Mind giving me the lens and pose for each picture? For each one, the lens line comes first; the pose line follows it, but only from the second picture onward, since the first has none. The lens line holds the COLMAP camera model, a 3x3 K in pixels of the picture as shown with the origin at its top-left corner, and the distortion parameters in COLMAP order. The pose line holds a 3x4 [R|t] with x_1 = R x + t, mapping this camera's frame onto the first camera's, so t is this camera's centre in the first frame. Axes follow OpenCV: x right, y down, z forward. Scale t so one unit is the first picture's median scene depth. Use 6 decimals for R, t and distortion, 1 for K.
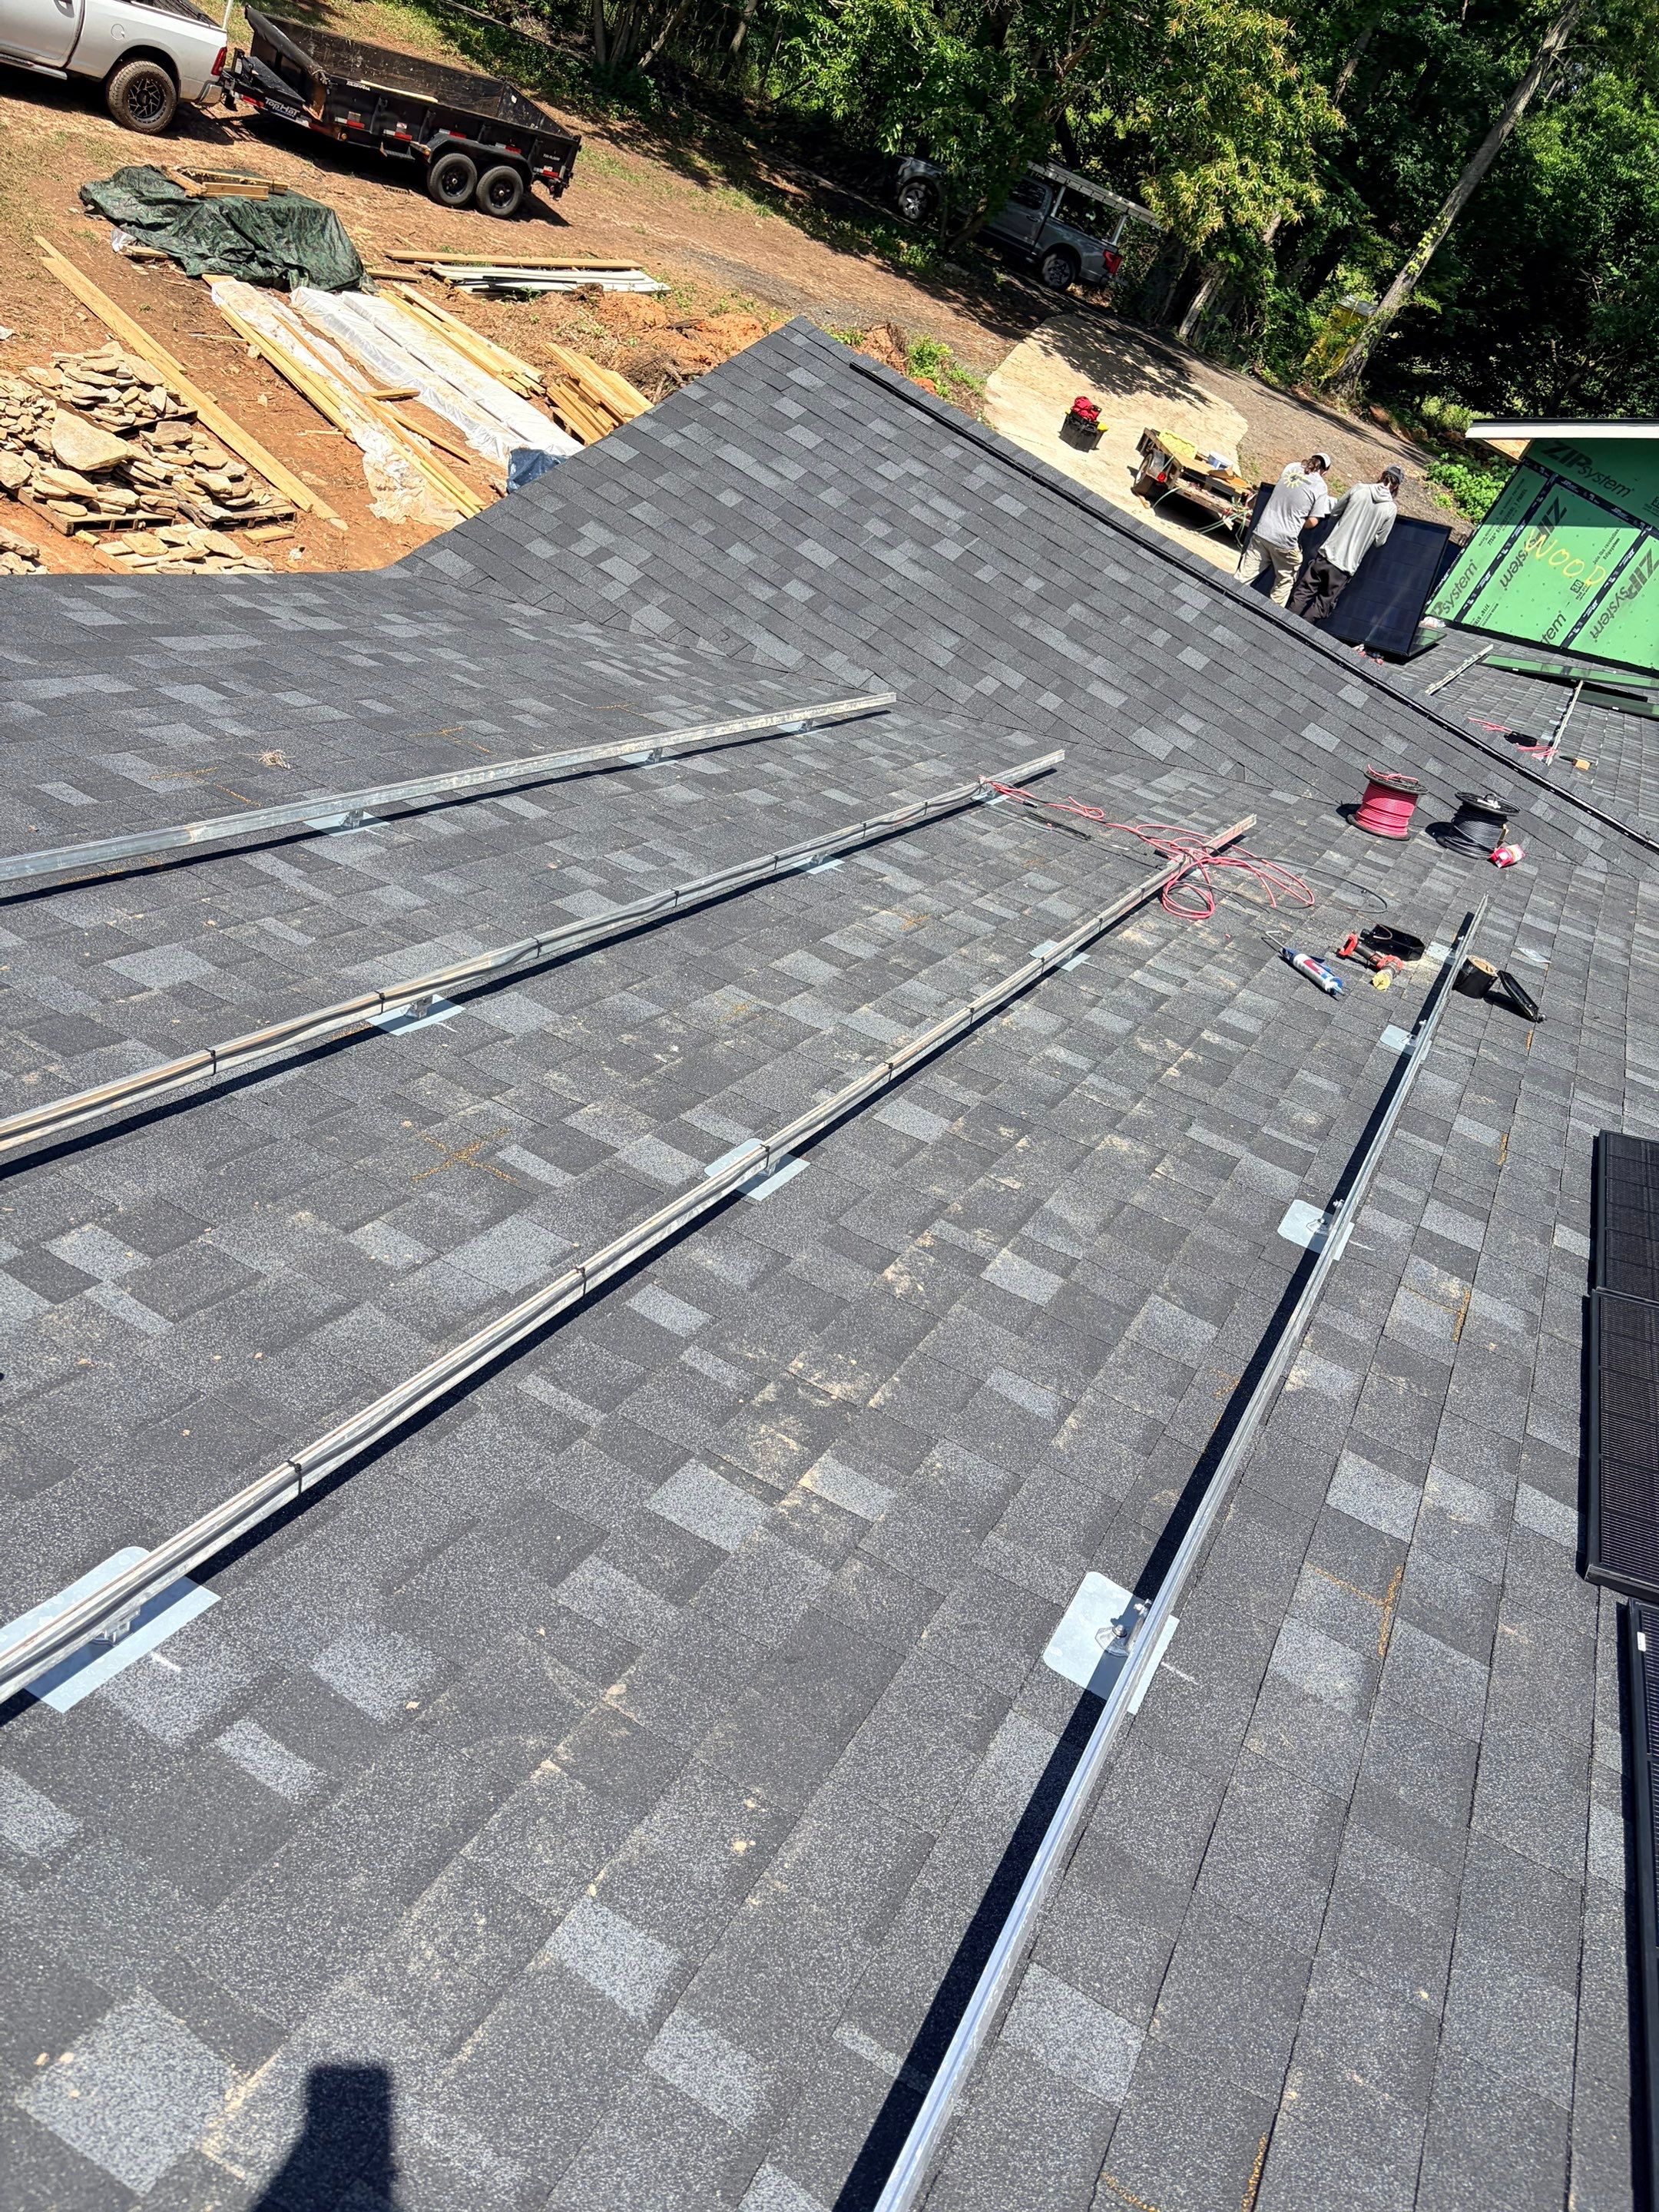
lens RADIAL K [[1649.3, 0, 829.5], [0, 1649.3, 1106.0], [0, 0, 1]] dist [0.056867, -0.040666]
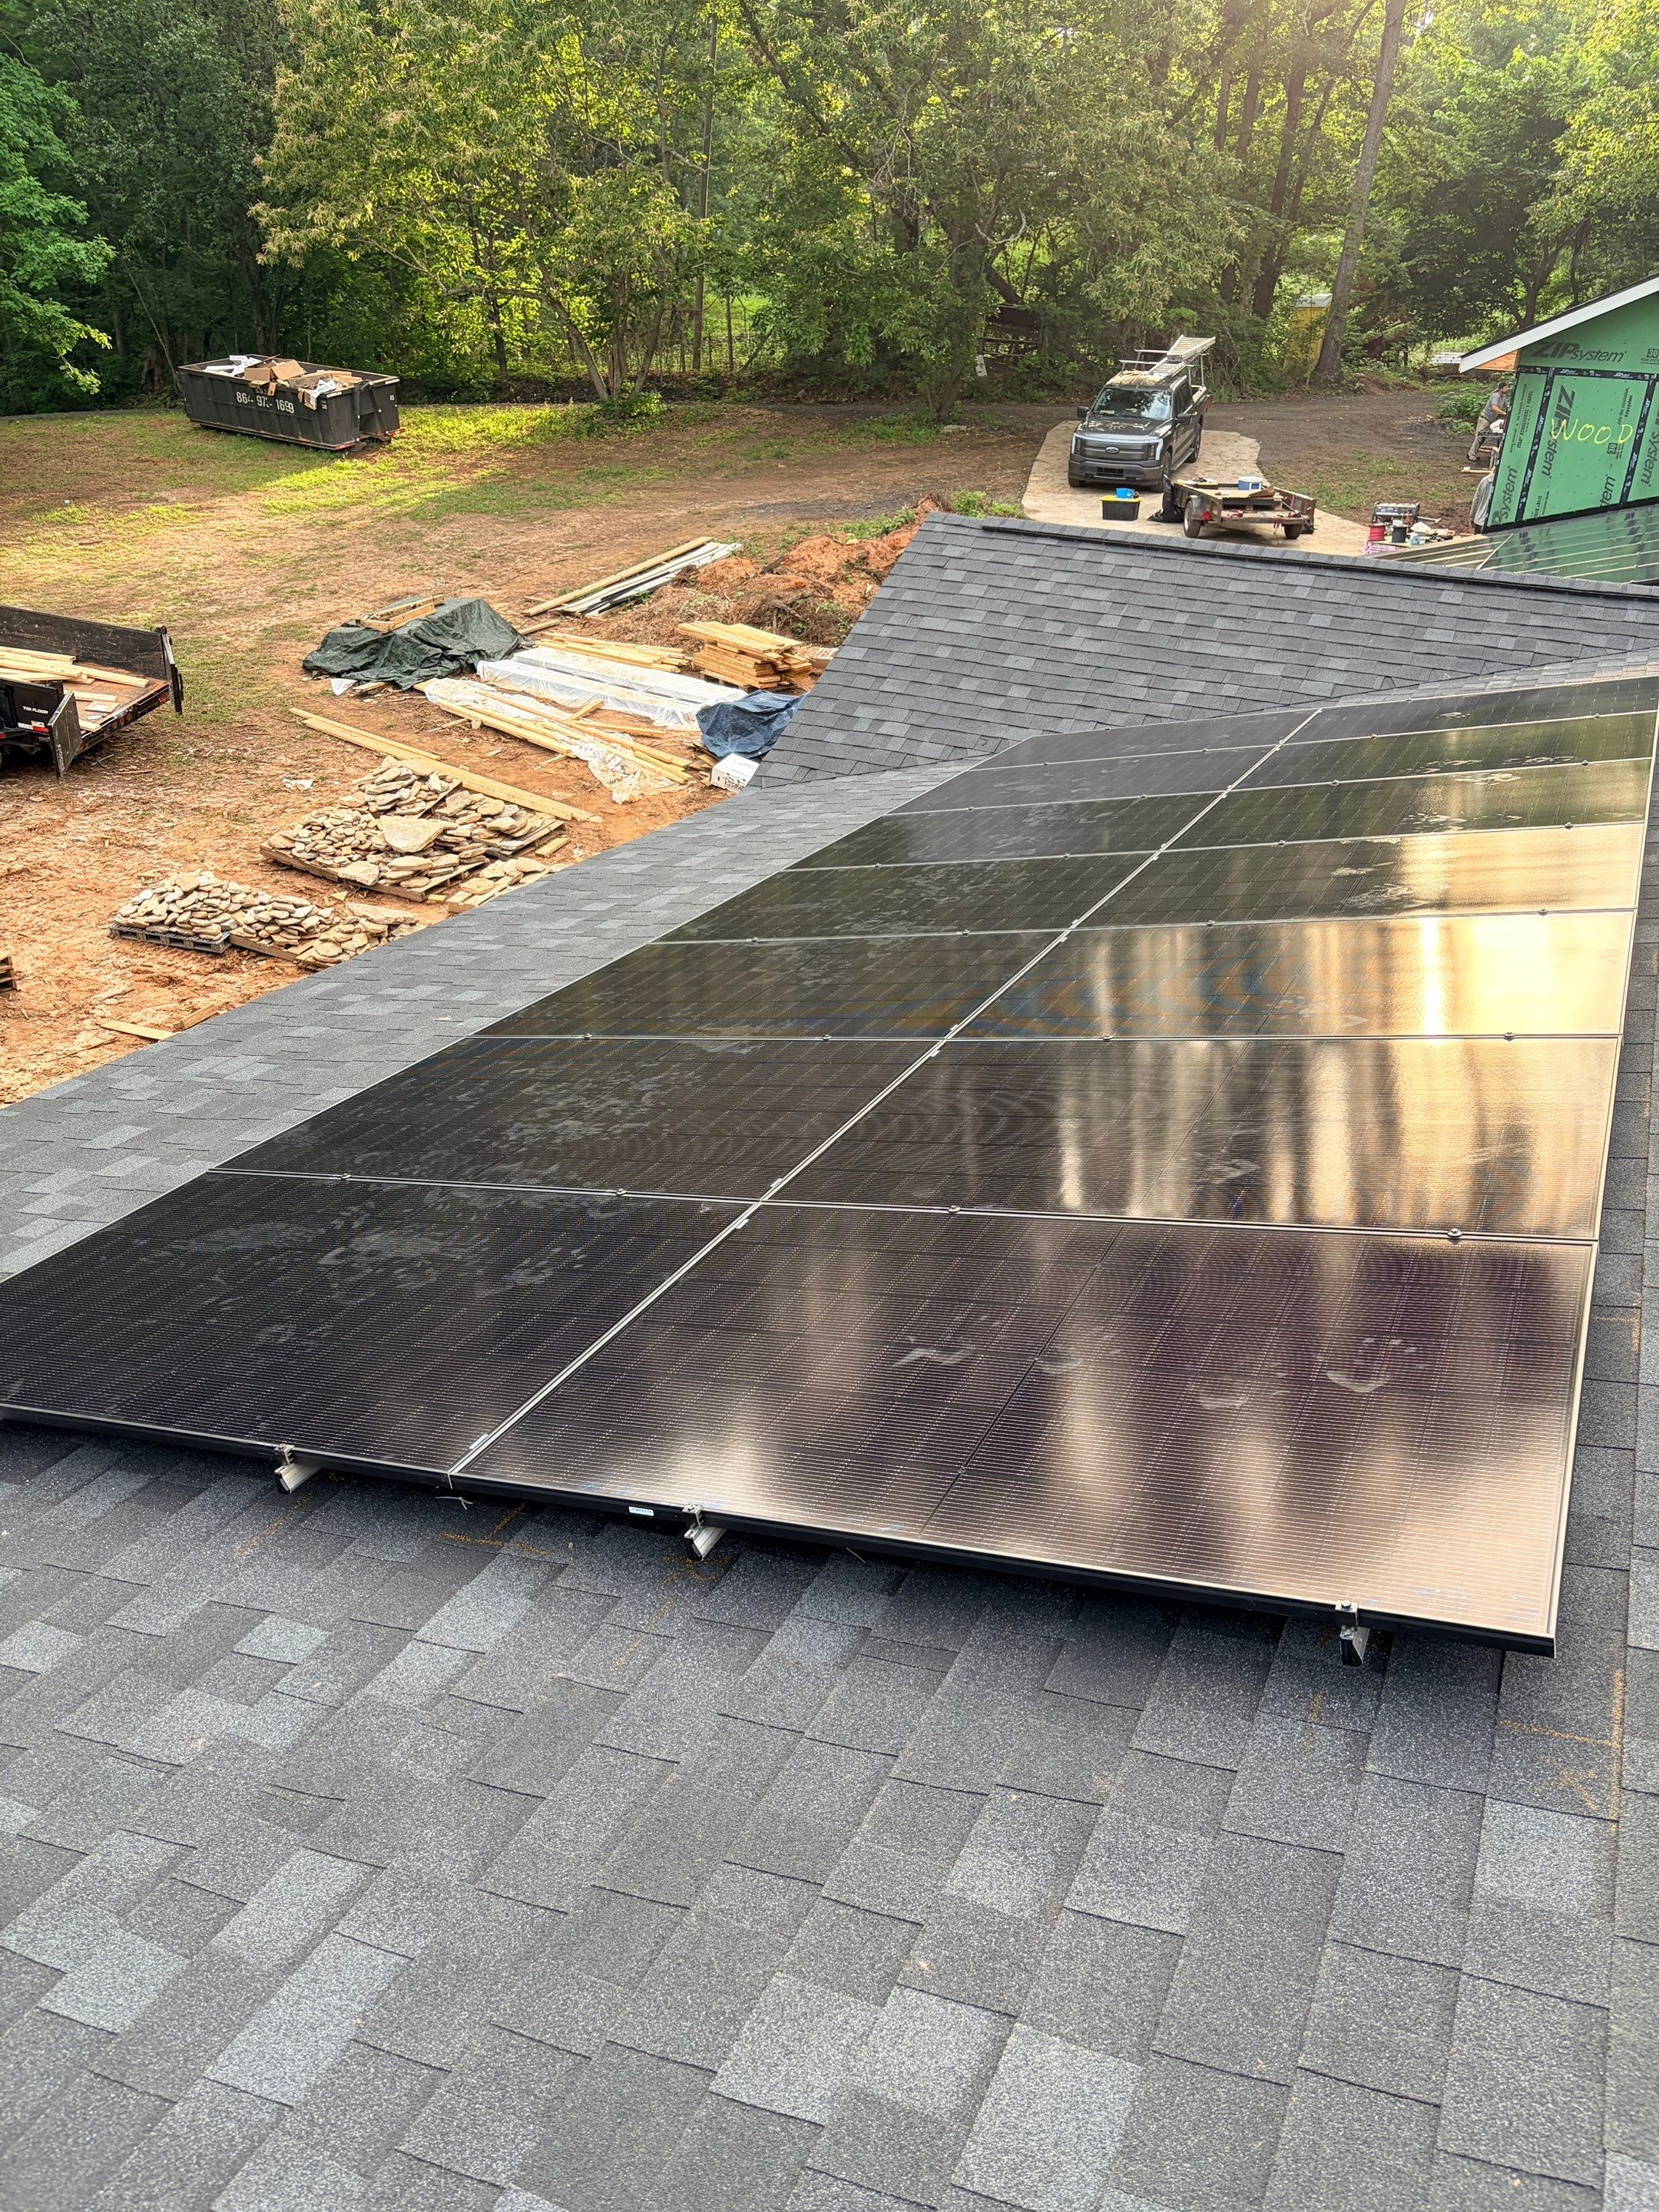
lens RADIAL K [[1649.3, 0, 829.5], [0, 1649.3, 1106.0], [0, 0, 1]] dist [0.056867, -0.040666]
pose [[0.925184, -0.359278, -0.122285, -0.052897], [0.345365, 0.930609, -0.121201, 0.049574], [0.157344, 0.069900, 0.985067, -0.143580]]
